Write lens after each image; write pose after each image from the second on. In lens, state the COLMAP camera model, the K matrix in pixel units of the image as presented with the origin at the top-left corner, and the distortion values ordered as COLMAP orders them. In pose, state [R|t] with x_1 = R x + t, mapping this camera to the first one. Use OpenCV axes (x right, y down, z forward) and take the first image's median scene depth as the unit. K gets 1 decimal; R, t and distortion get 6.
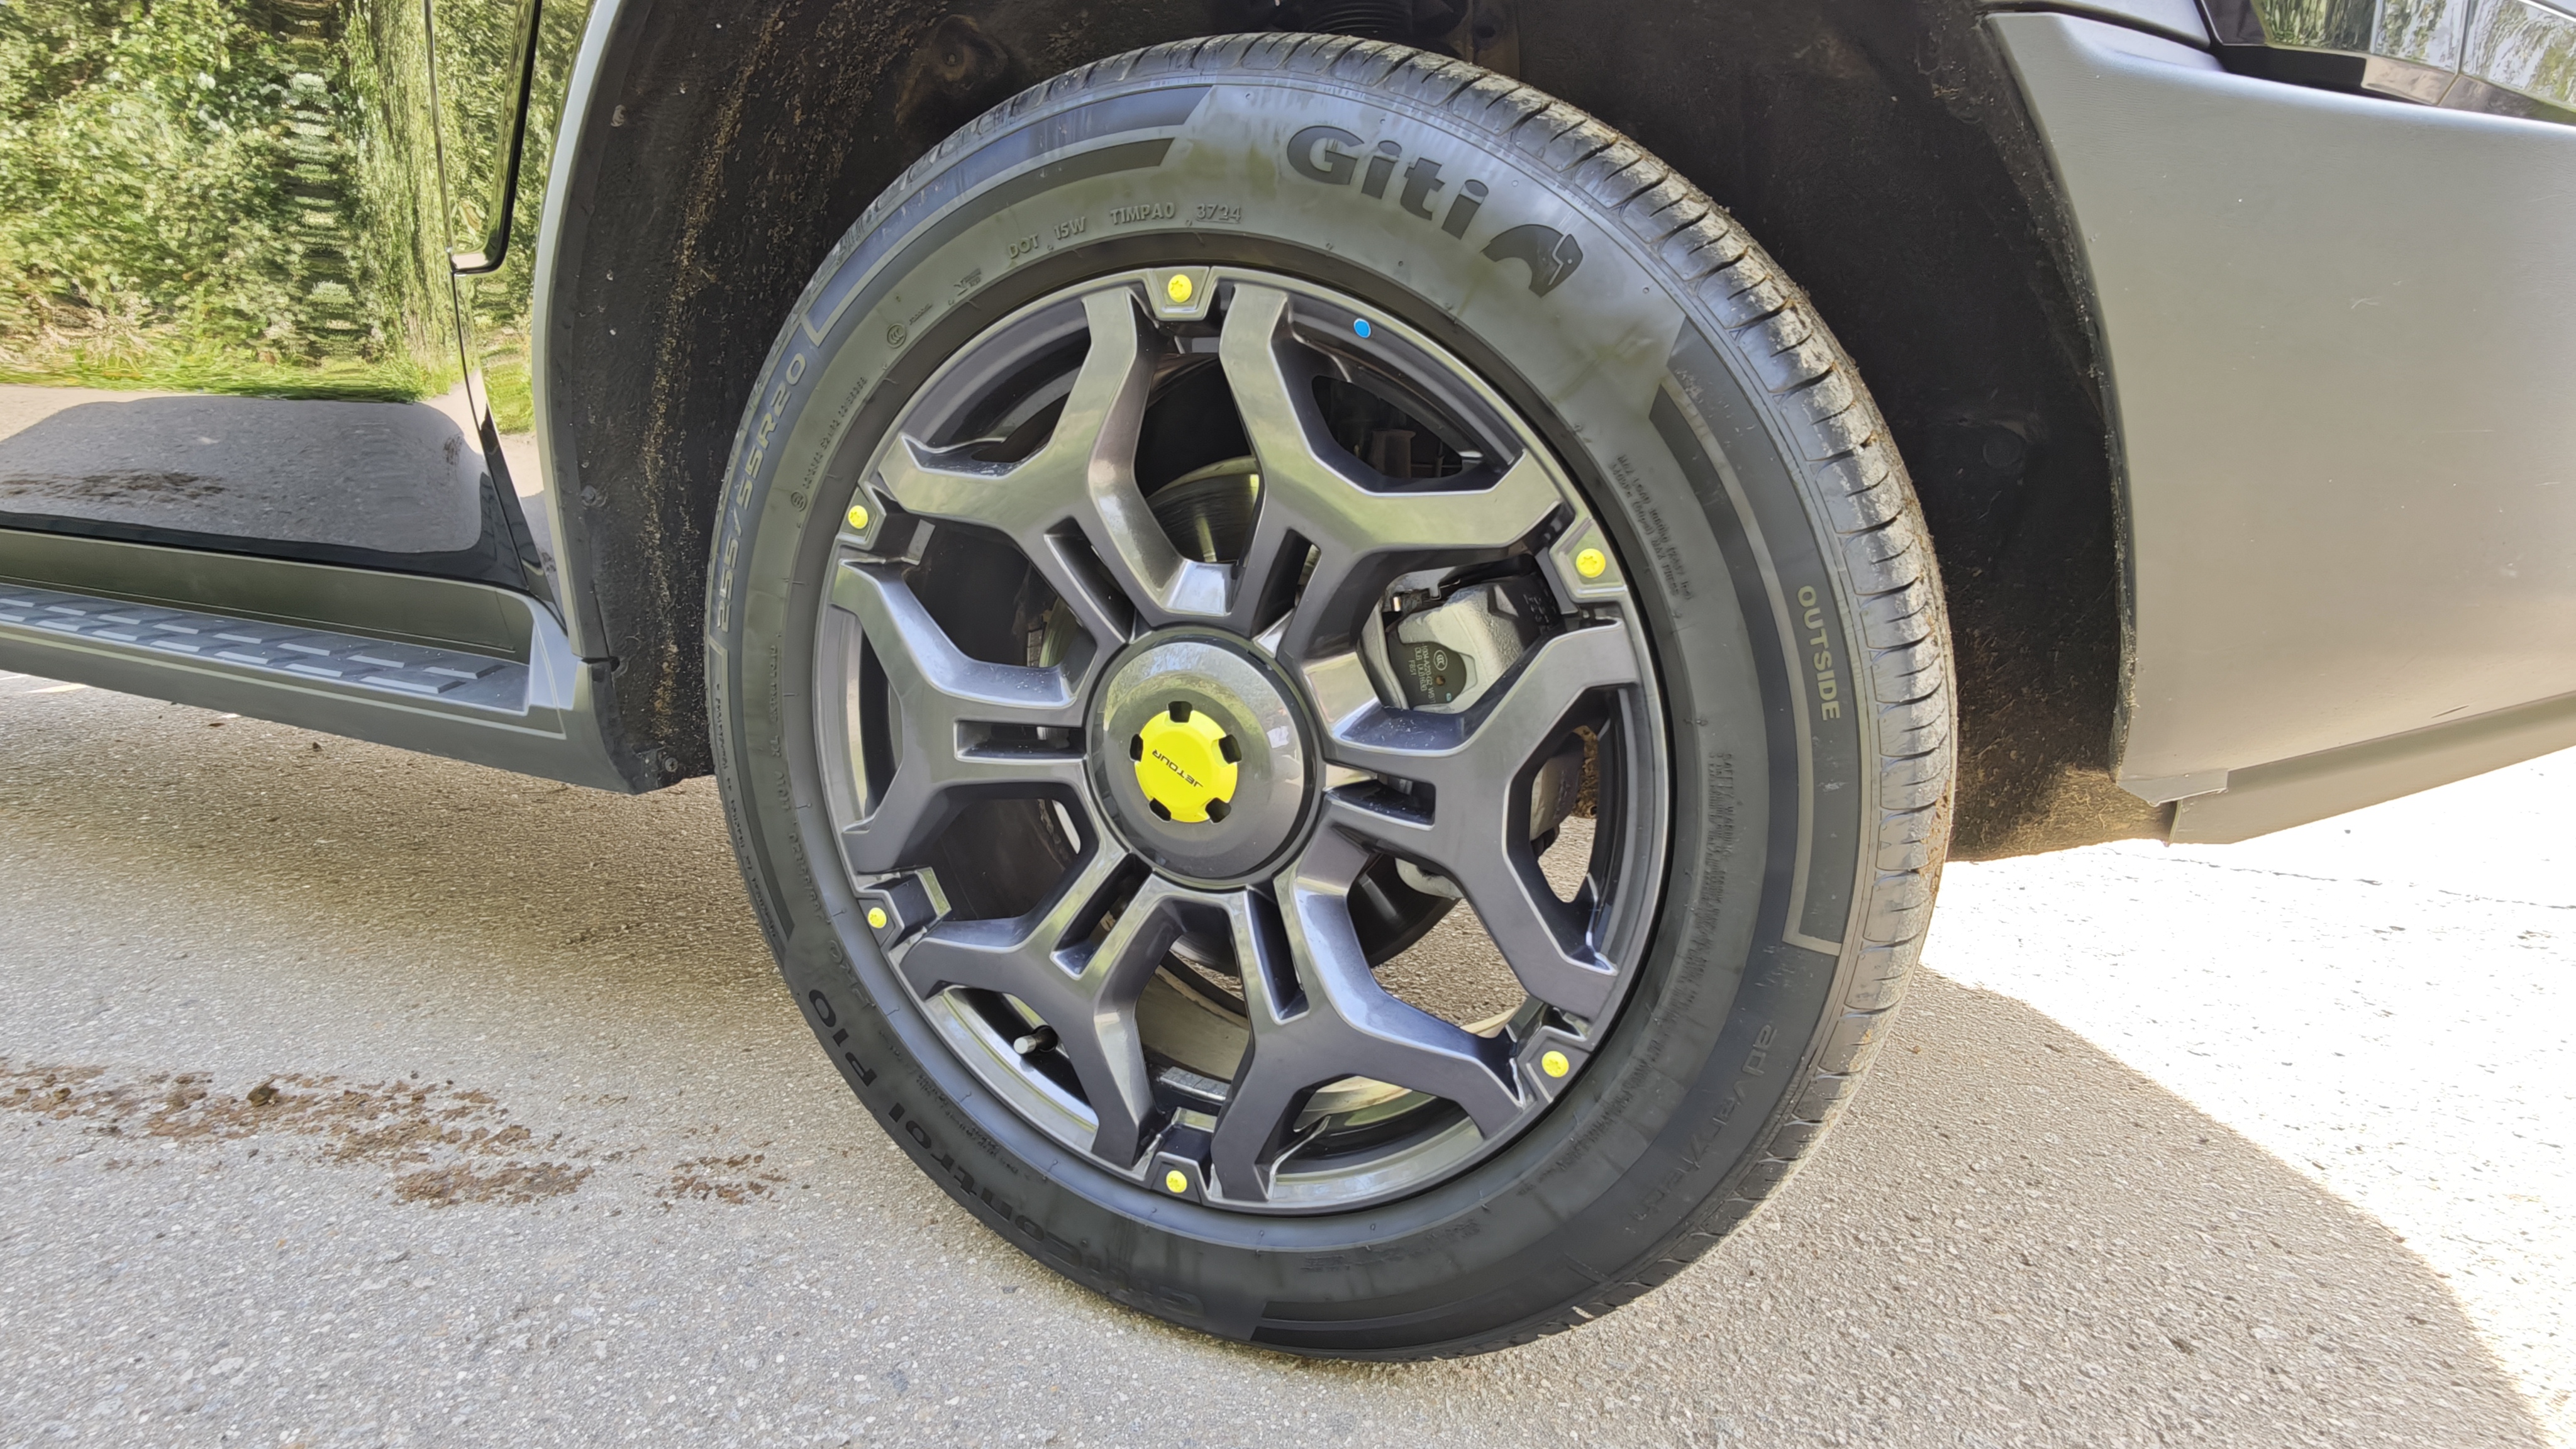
lens RADIAL K [[1371.0, 0, 1288.0], [0, 1371.0, 724.5], [0, 0, 1]] dist [-0.006020, -0.000396]
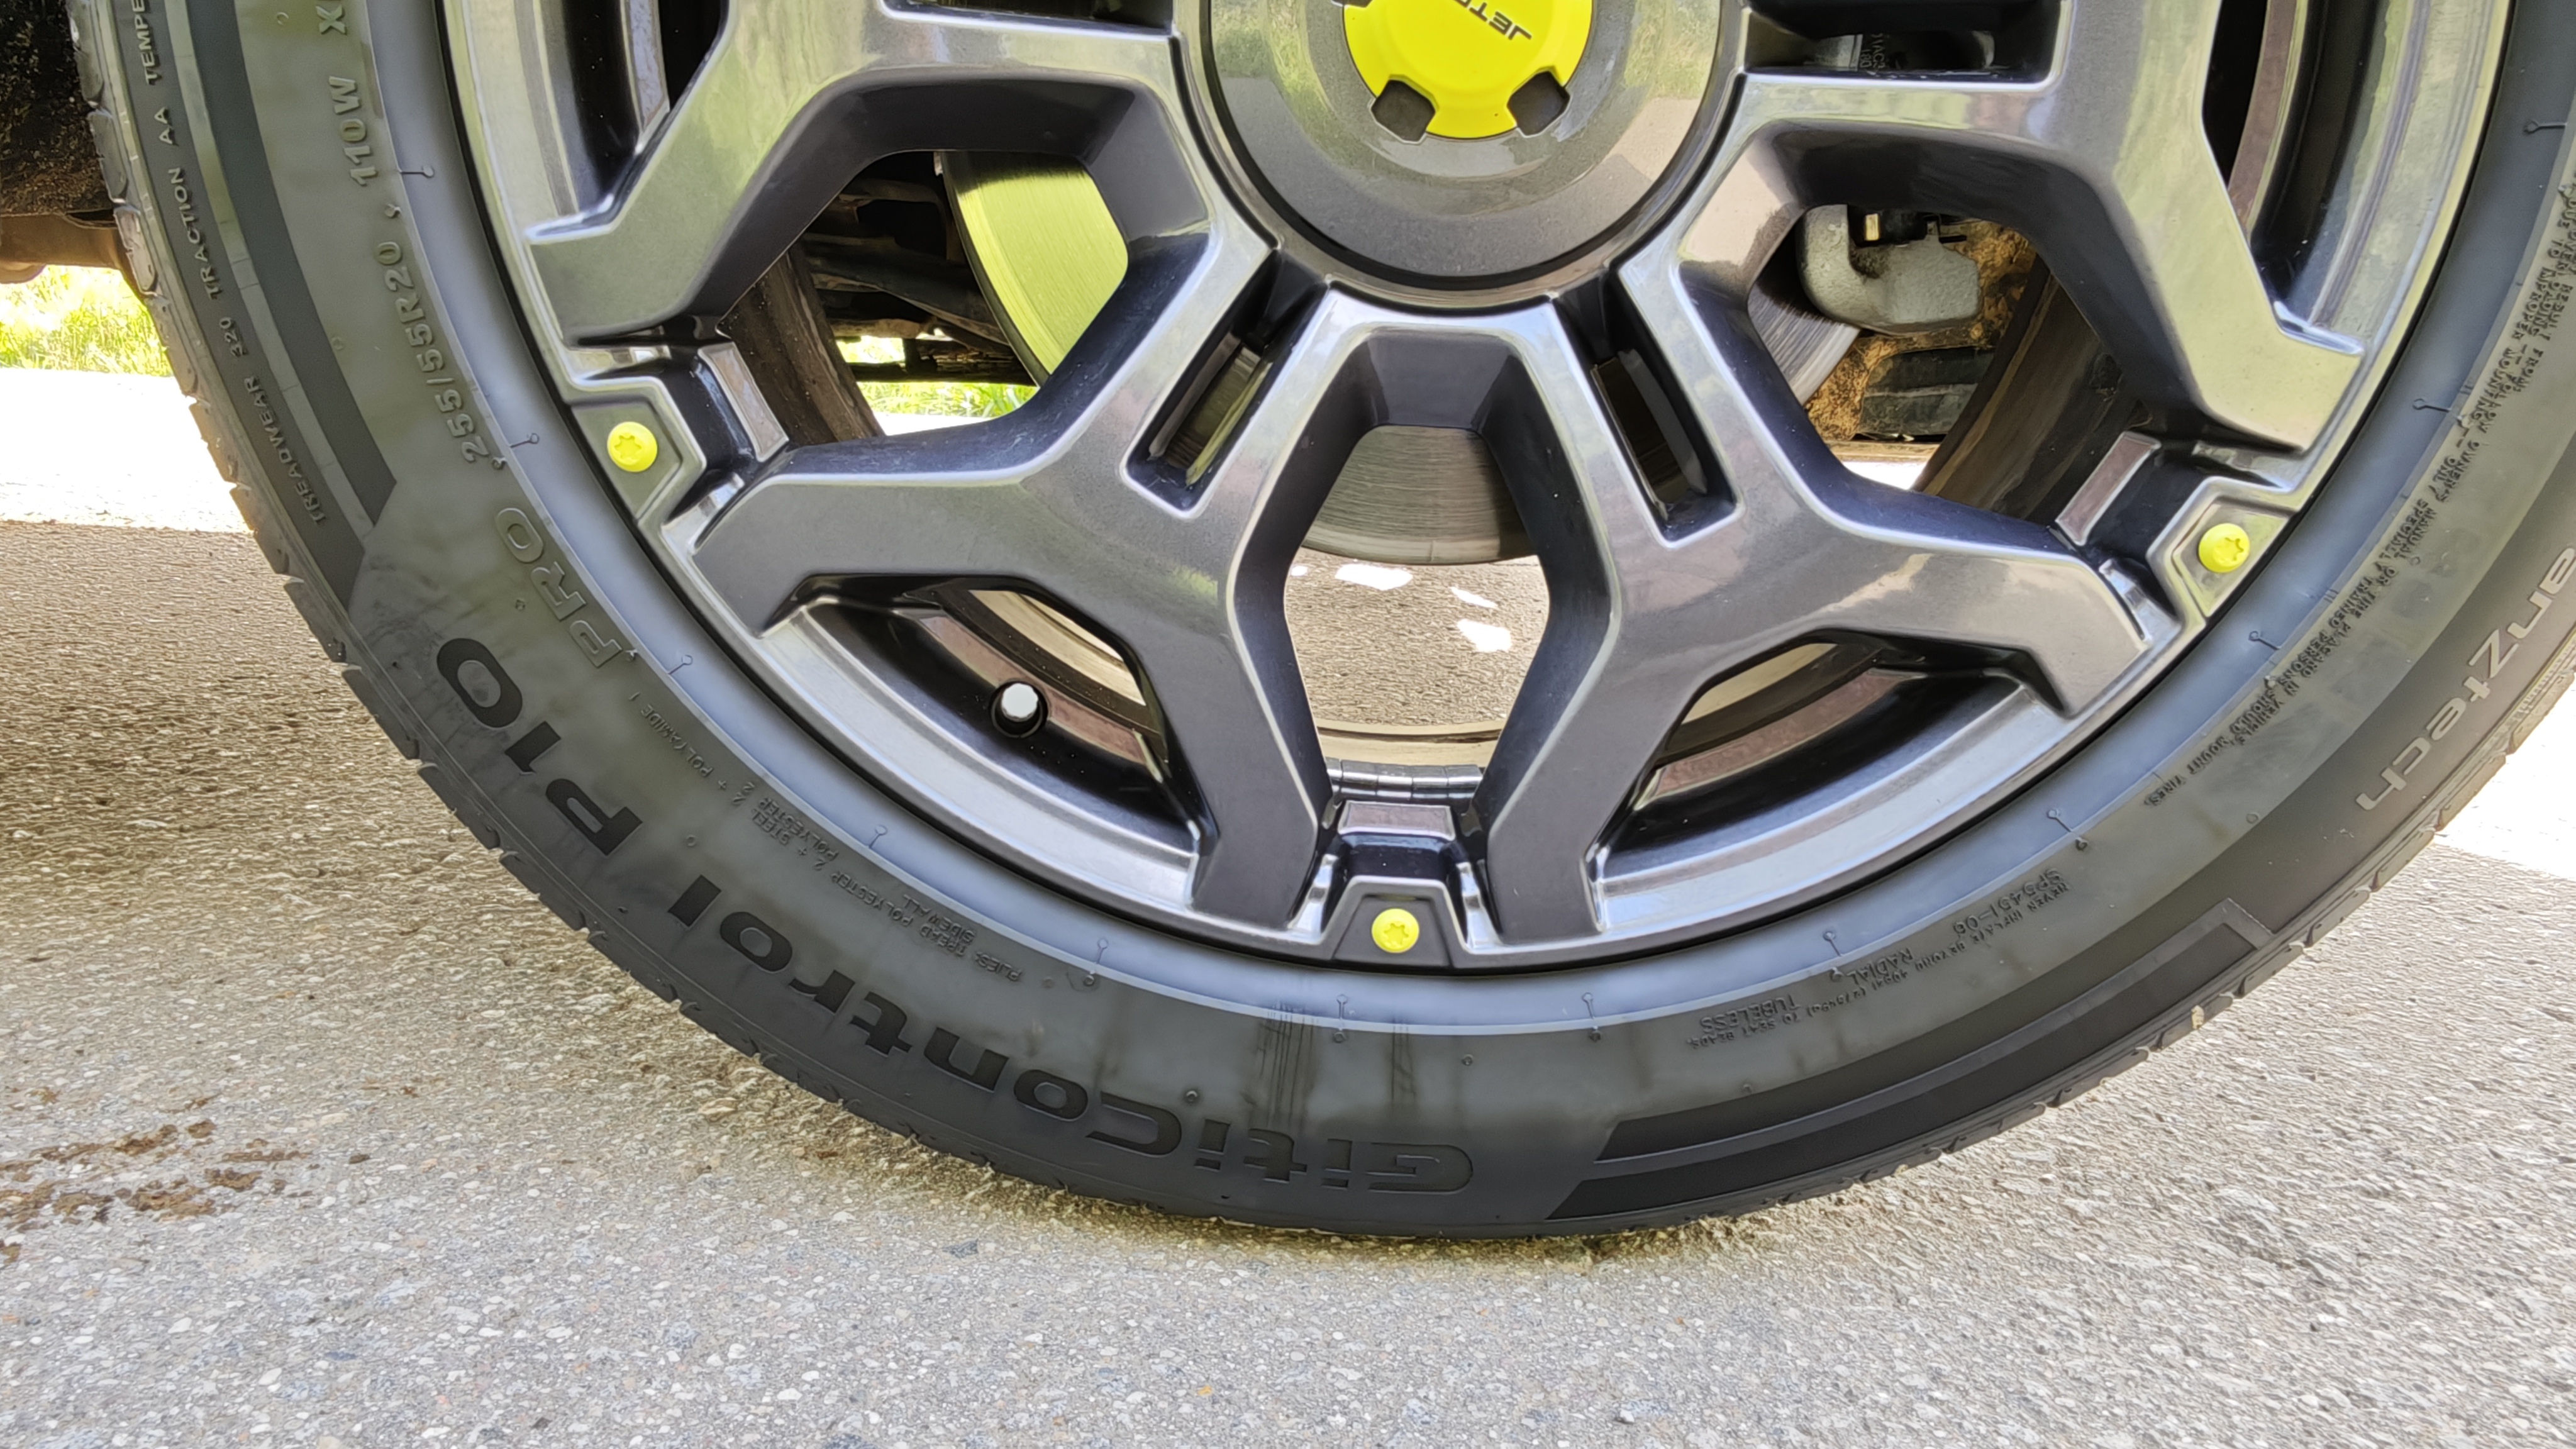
lens RADIAL K [[1748.5, 0, 1292.6], [0, 1748.5, 750.1], [0, 0, 1]] dist [-0.003012, 0.002461]
pose [[0.911675, -0.070249, 0.404862, -0.394819], [0.050554, 0.996968, 0.059148, 0.249012], [-0.407790, -0.033456, 0.912463, 0.481327]]
